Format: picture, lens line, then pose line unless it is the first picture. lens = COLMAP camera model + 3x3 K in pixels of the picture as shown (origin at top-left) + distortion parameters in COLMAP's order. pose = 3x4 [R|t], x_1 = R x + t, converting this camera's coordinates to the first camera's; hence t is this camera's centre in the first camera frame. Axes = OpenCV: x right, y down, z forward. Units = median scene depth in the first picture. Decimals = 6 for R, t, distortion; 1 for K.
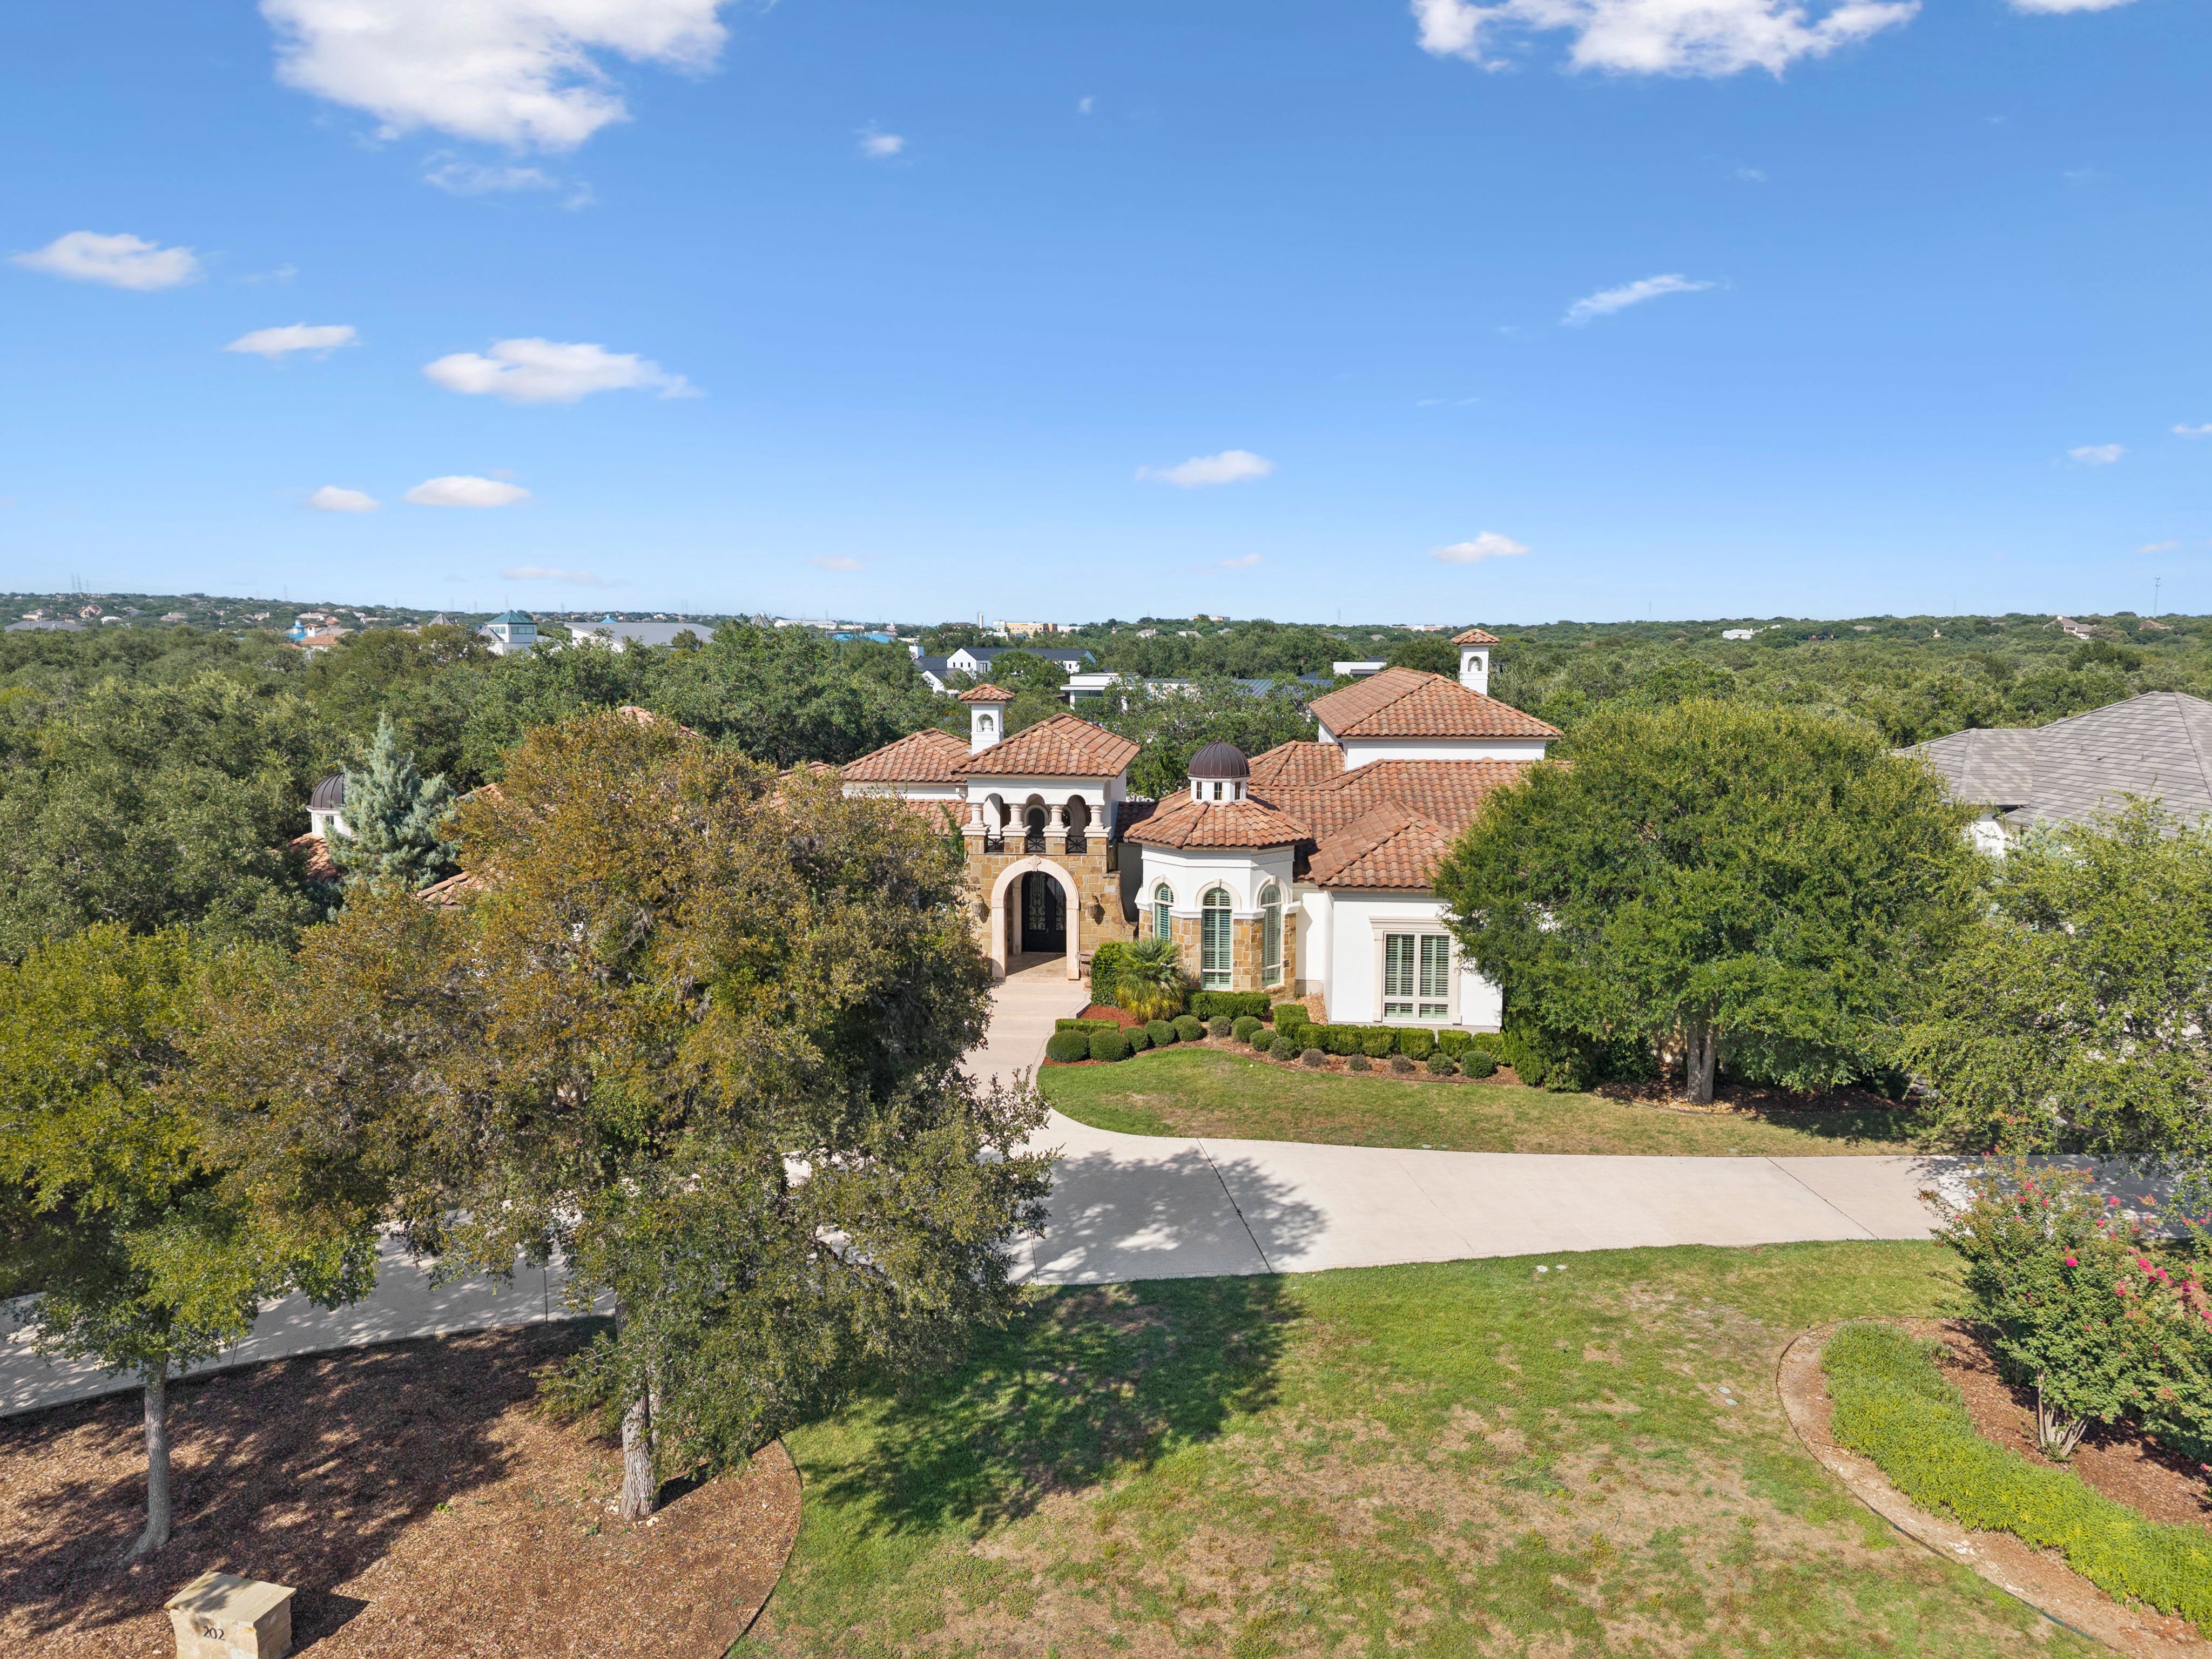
lens RADIAL K [[1490.0, 0, 1123.8], [0, 1490.0, 828.9], [0, 0, 1]] dist [0.027904, -0.025912]
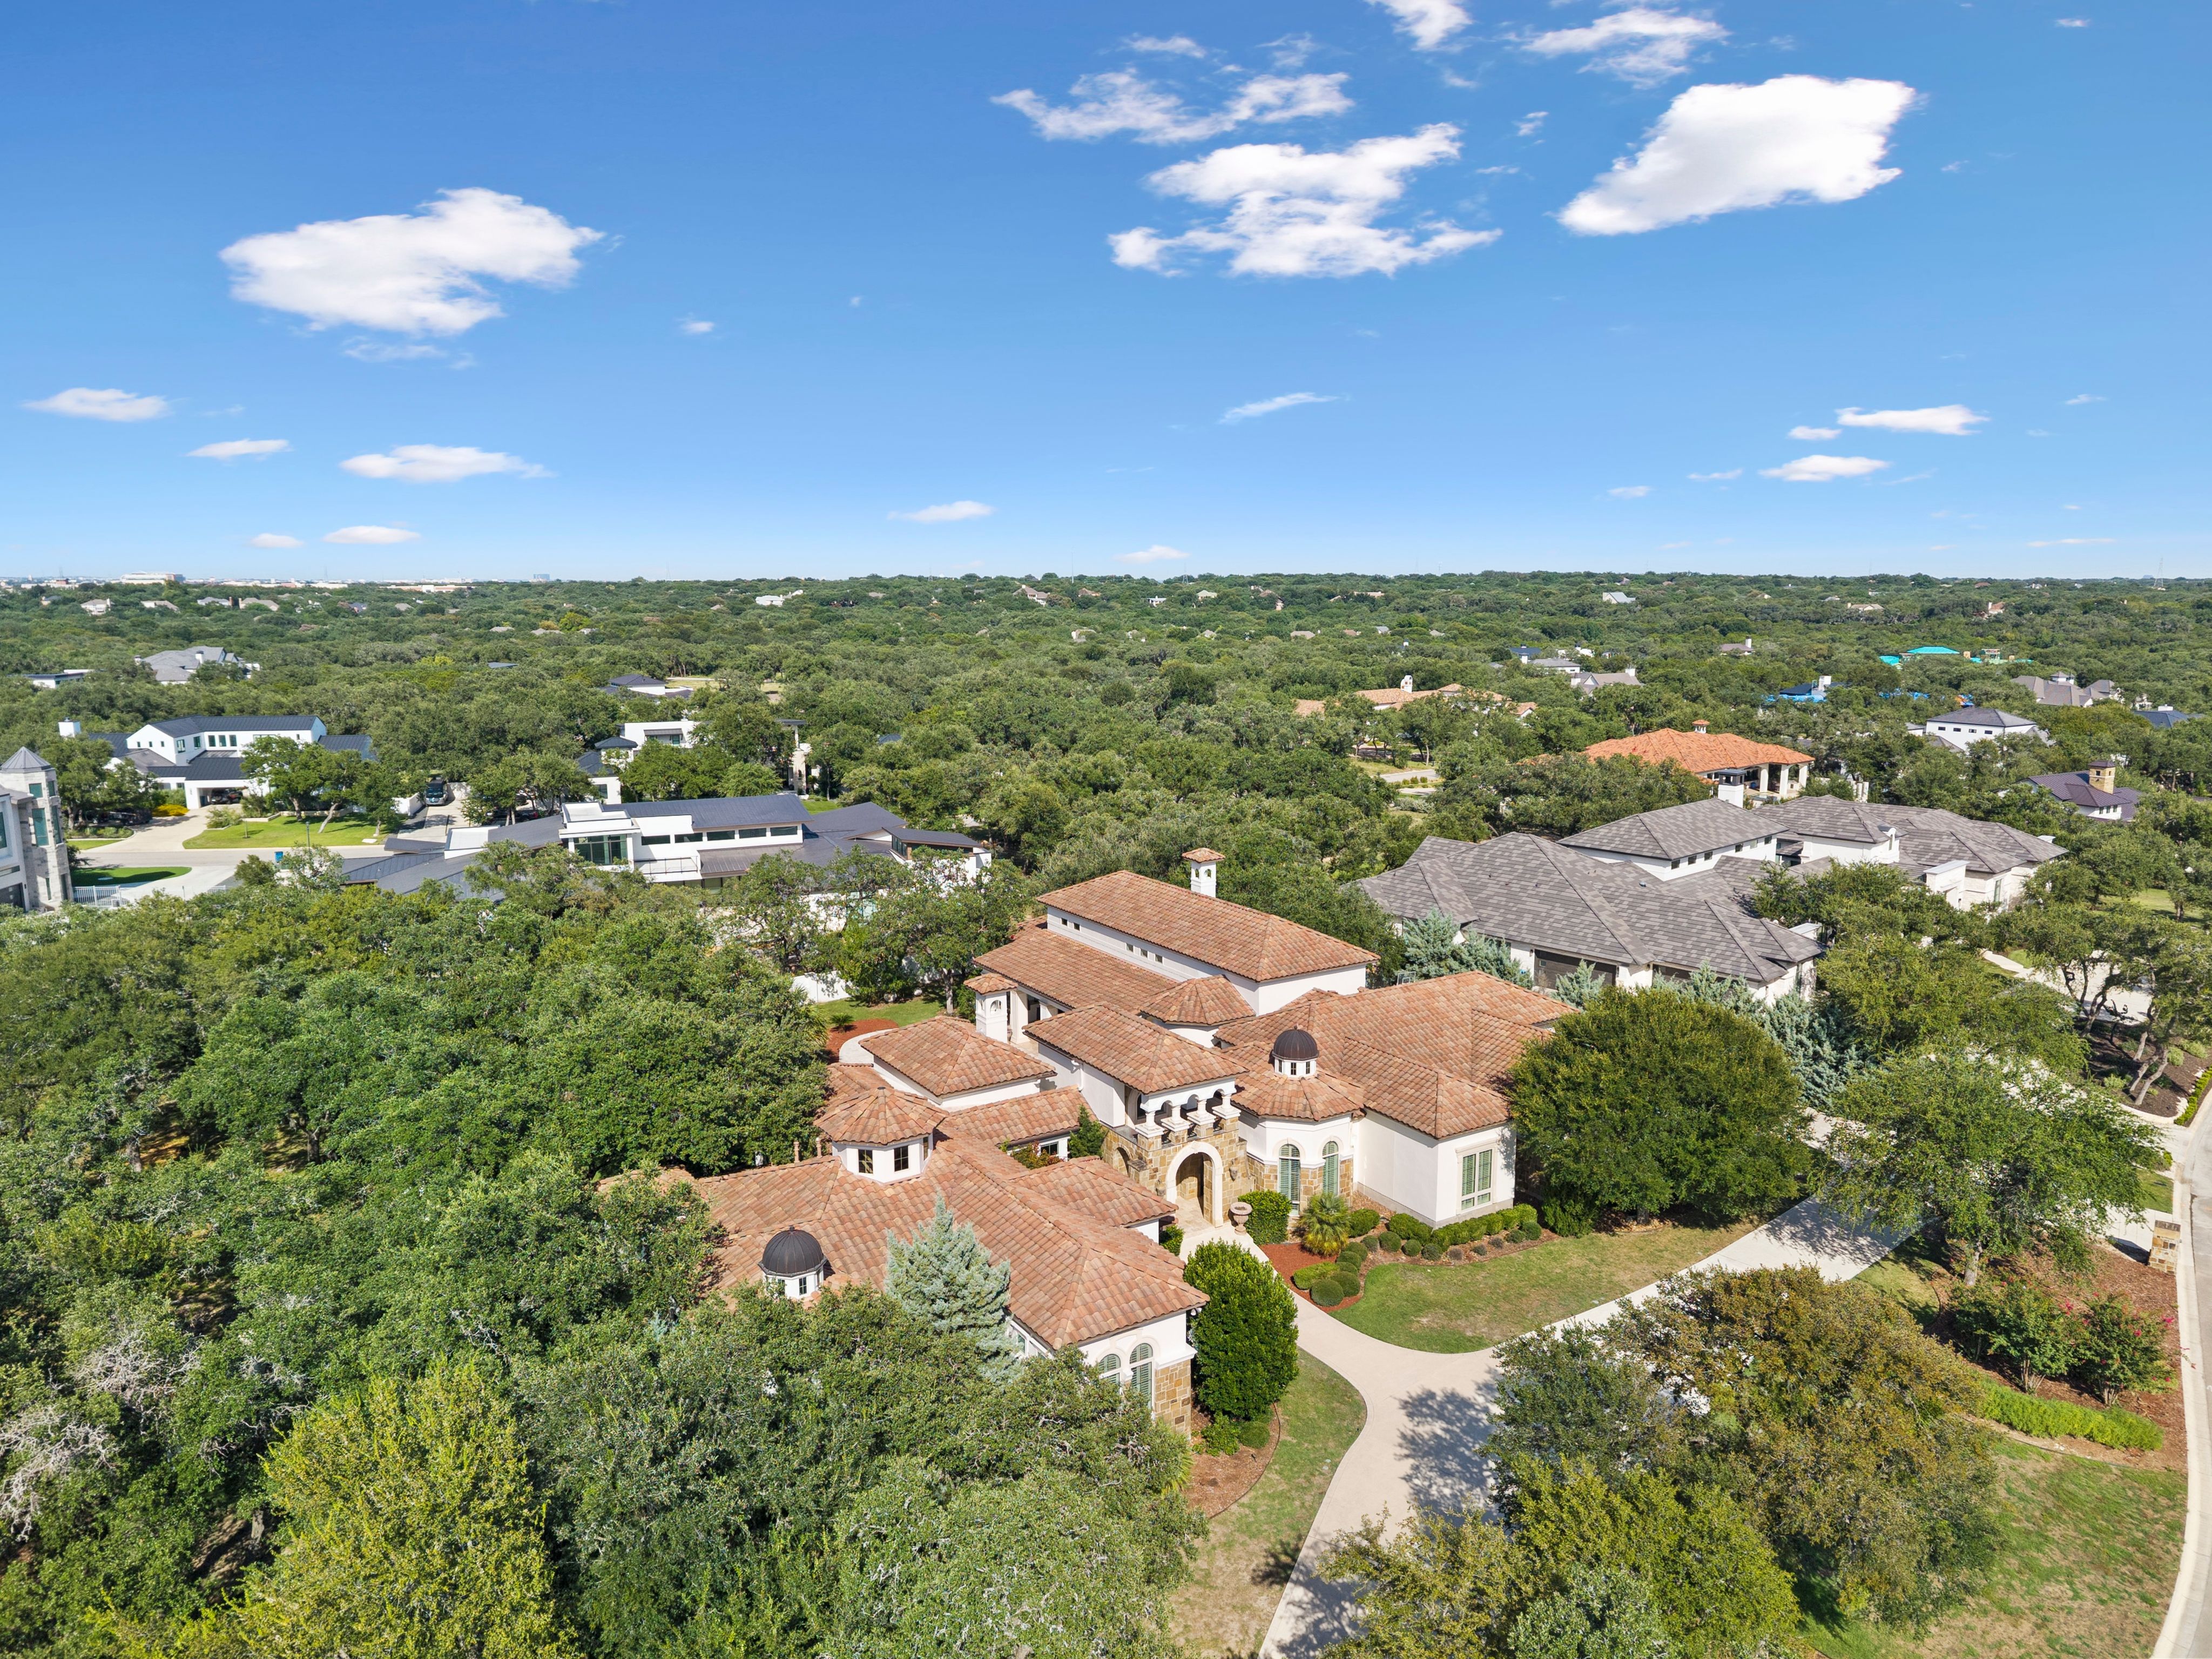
lens RADIAL K [[1490.0, 0, 1123.8], [0, 1490.0, 828.9], [0, 0, 1]] dist [0.027904, -0.025912]
pose [[0.793215, -0.103444, 0.600091, -0.999993], [0.080043, 0.994627, 0.065652, -0.398633], [-0.603658, -0.004043, 0.797233, -0.004852]]
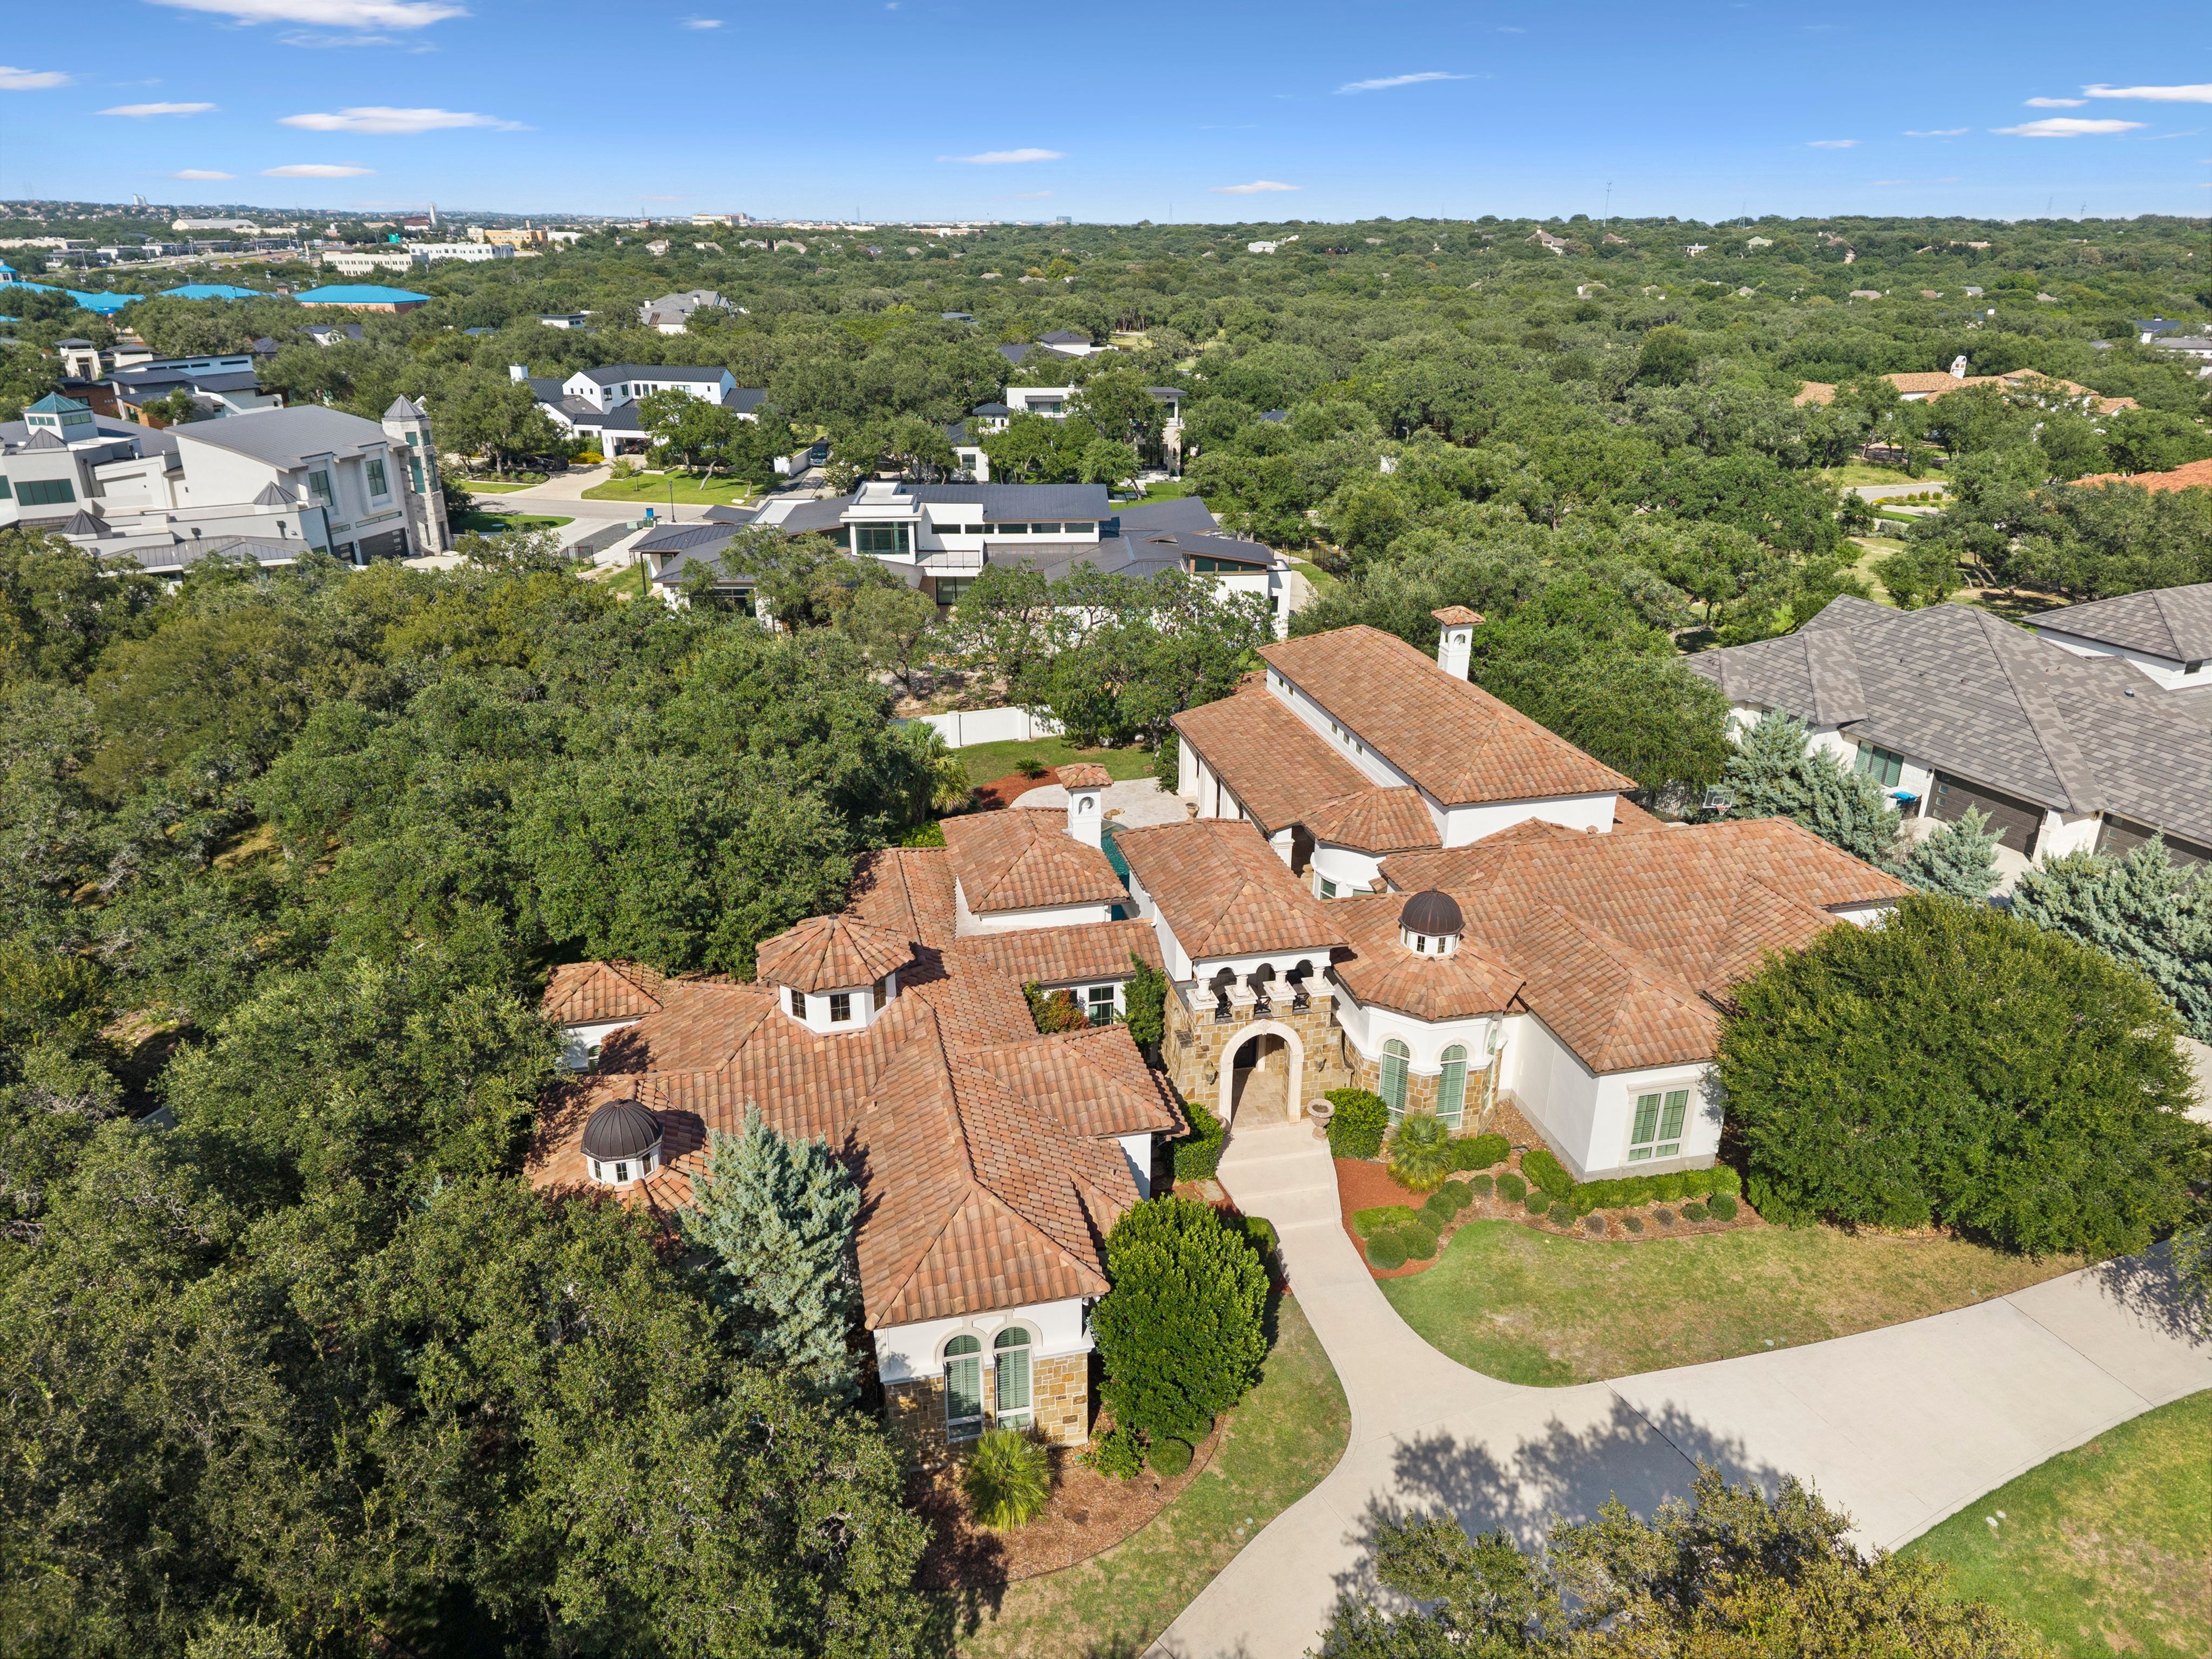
lens RADIAL K [[1480.3, 0, 1111.8], [0, 1480.3, 830.1], [0, 0, 1]] dist [0.020228, -0.016900]
pose [[0.950928, -0.115058, 0.287224, -0.501104], [0.036503, 0.963524, 0.265121, -0.435785], [-0.307251, -0.241626, 0.920442, 0.155908]]
